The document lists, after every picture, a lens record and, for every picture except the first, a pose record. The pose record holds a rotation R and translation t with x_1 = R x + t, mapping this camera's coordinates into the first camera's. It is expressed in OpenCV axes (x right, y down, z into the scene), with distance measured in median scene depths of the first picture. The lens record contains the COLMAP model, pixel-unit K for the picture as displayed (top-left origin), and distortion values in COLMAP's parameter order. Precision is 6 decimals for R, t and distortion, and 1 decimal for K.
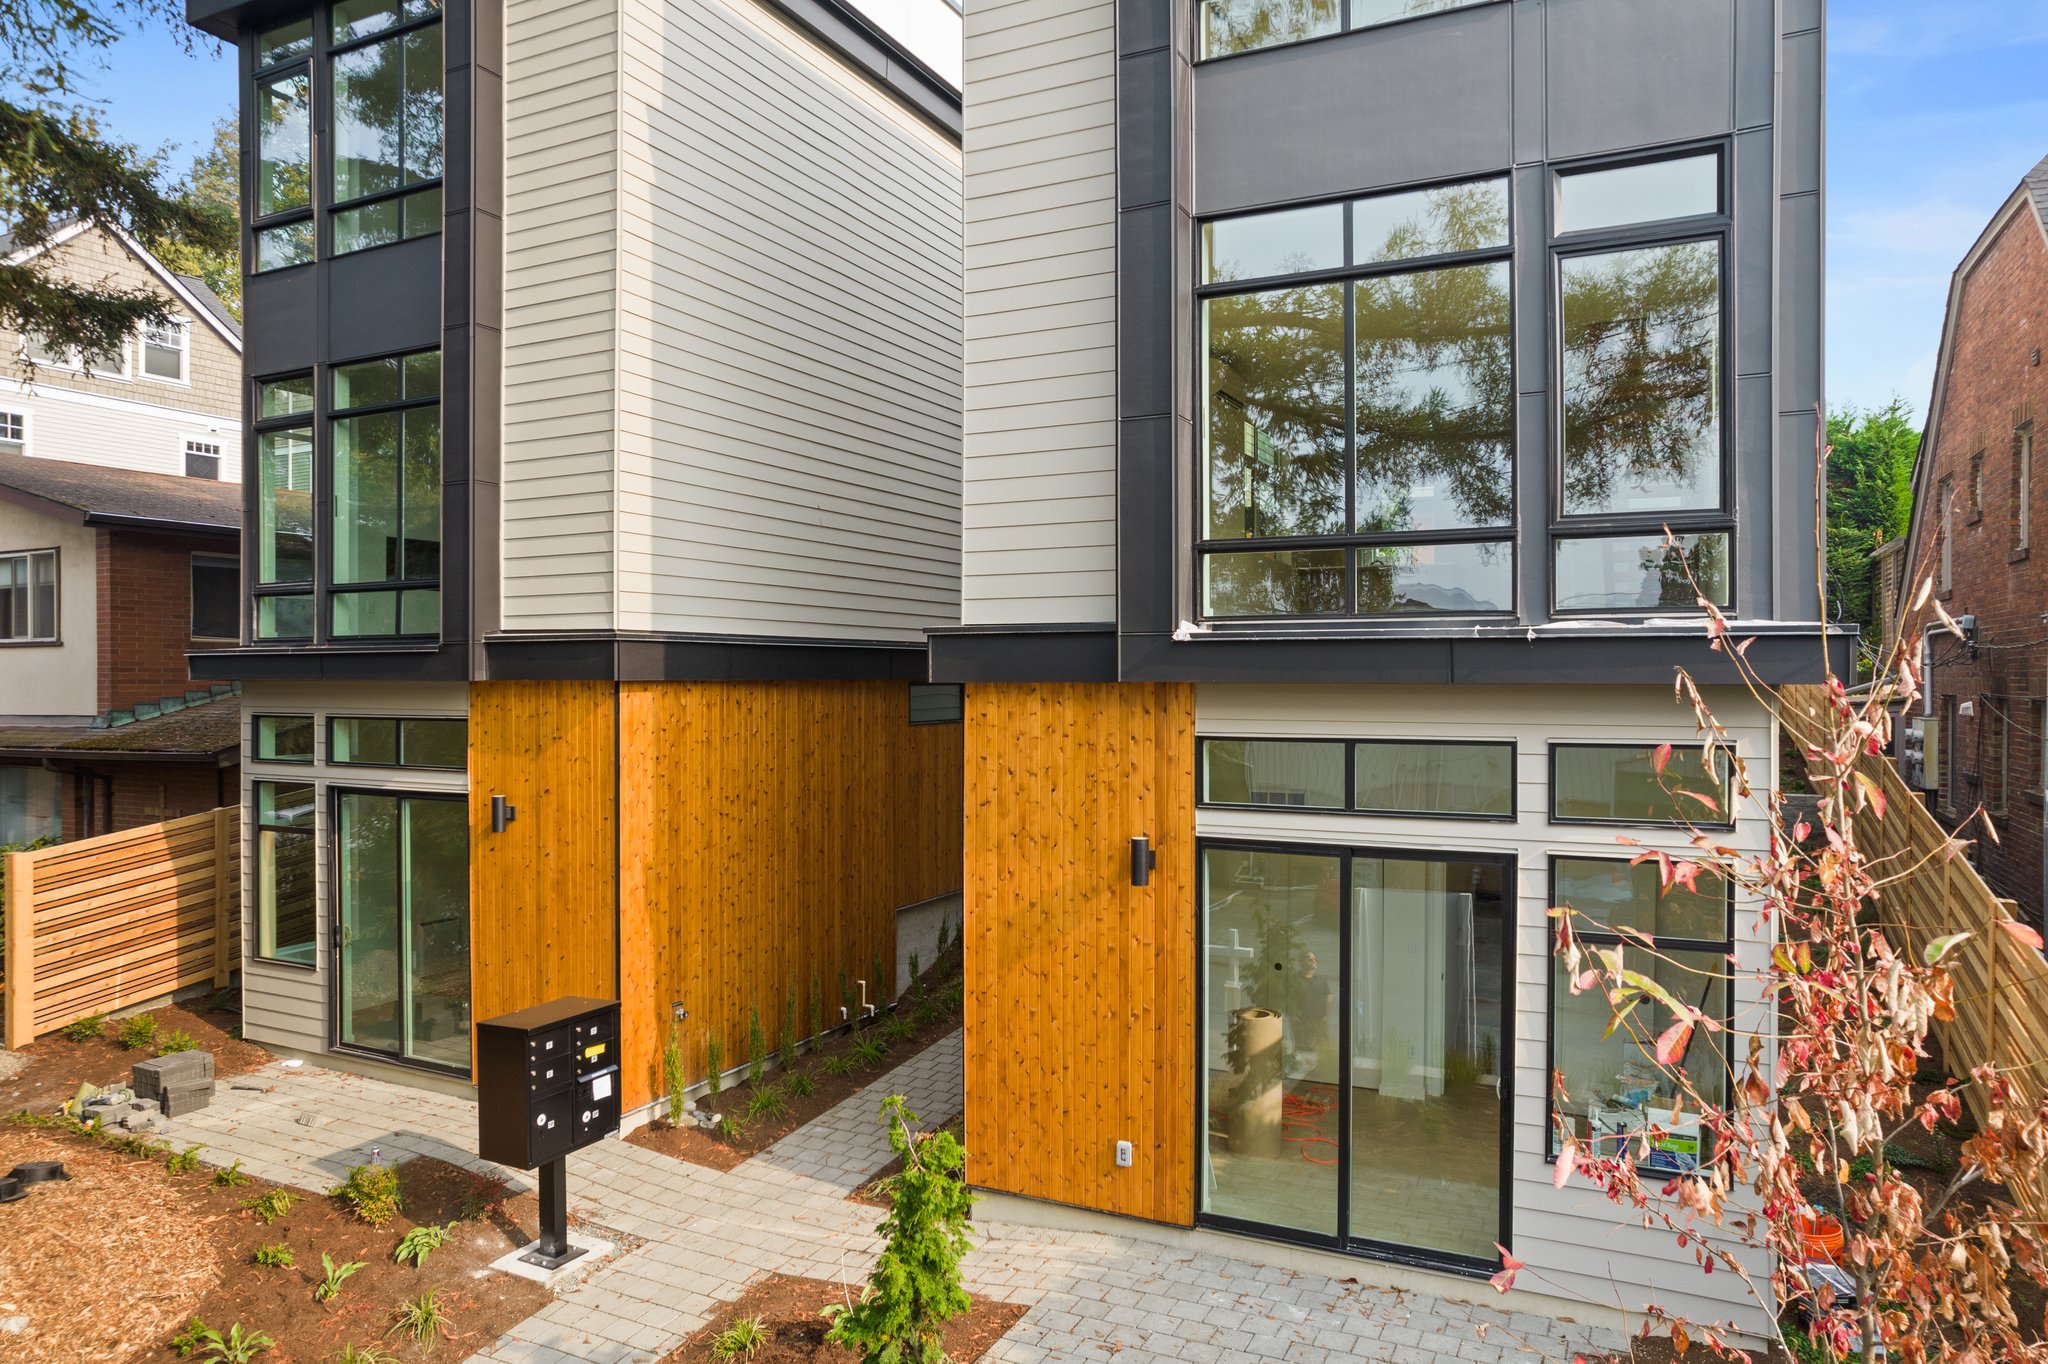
lens RADIAL K [[1324.5, 0, 1029.8], [0, 1324.5, 674.8], [0, 0, 1]] dist [-0.074632, 0.072897]
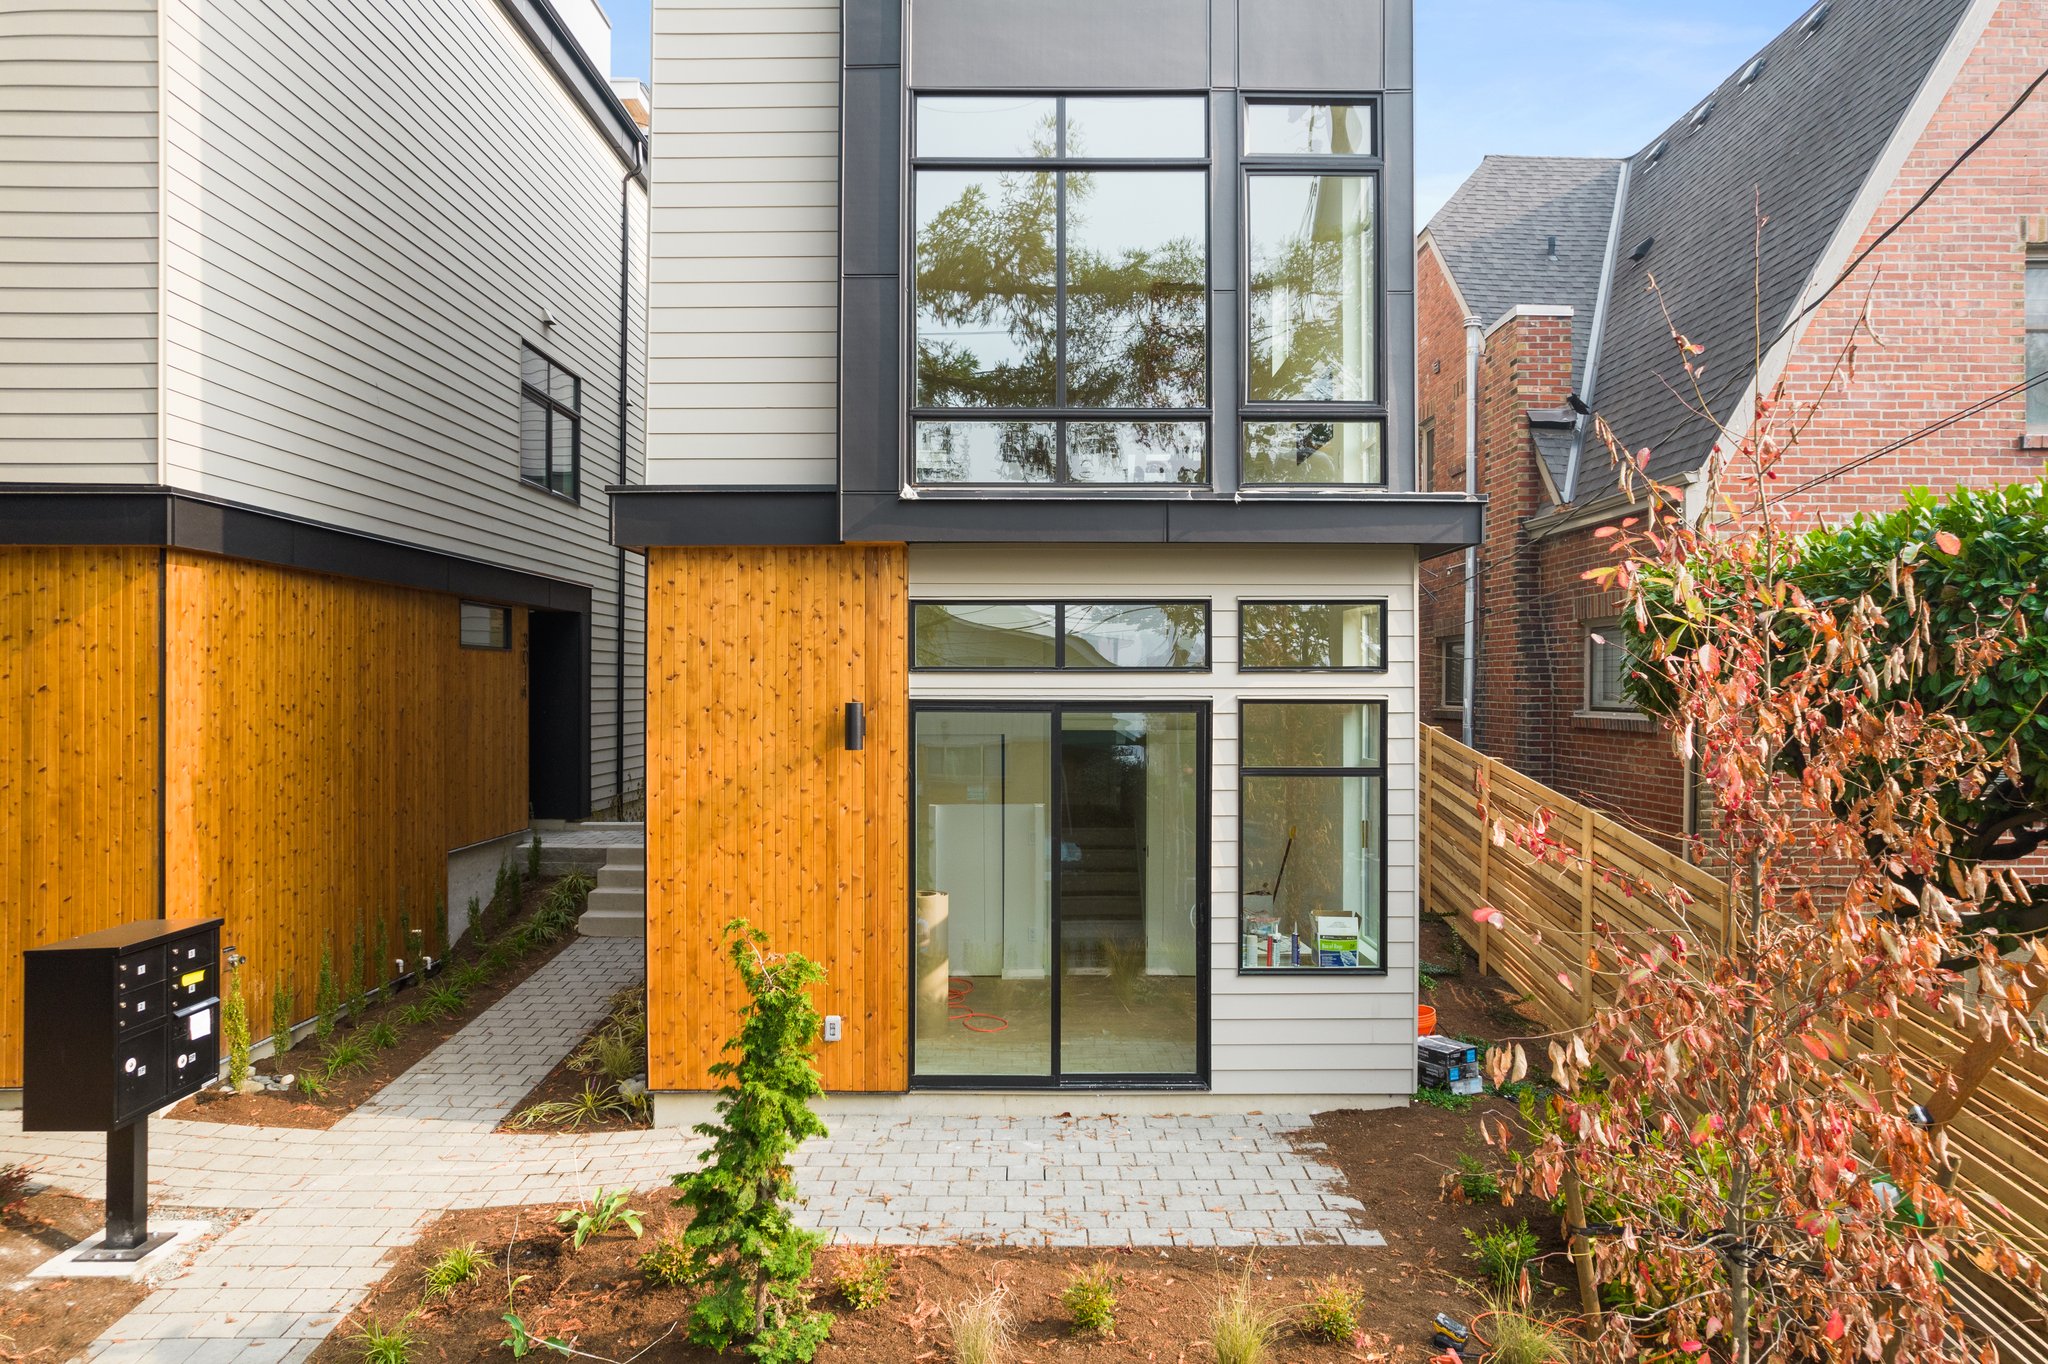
lens RADIAL K [[1320.9, 0, 1020.0], [0, 1320.9, 683.6], [0, 0, 1]] dist [-0.070337, 0.080290]
pose [[0.898993, 0.003606, 0.437947, -0.221946], [-0.001812, 0.999988, -0.004513, 0.106092], [-0.437958, 0.003264, 0.898989, 0.053887]]
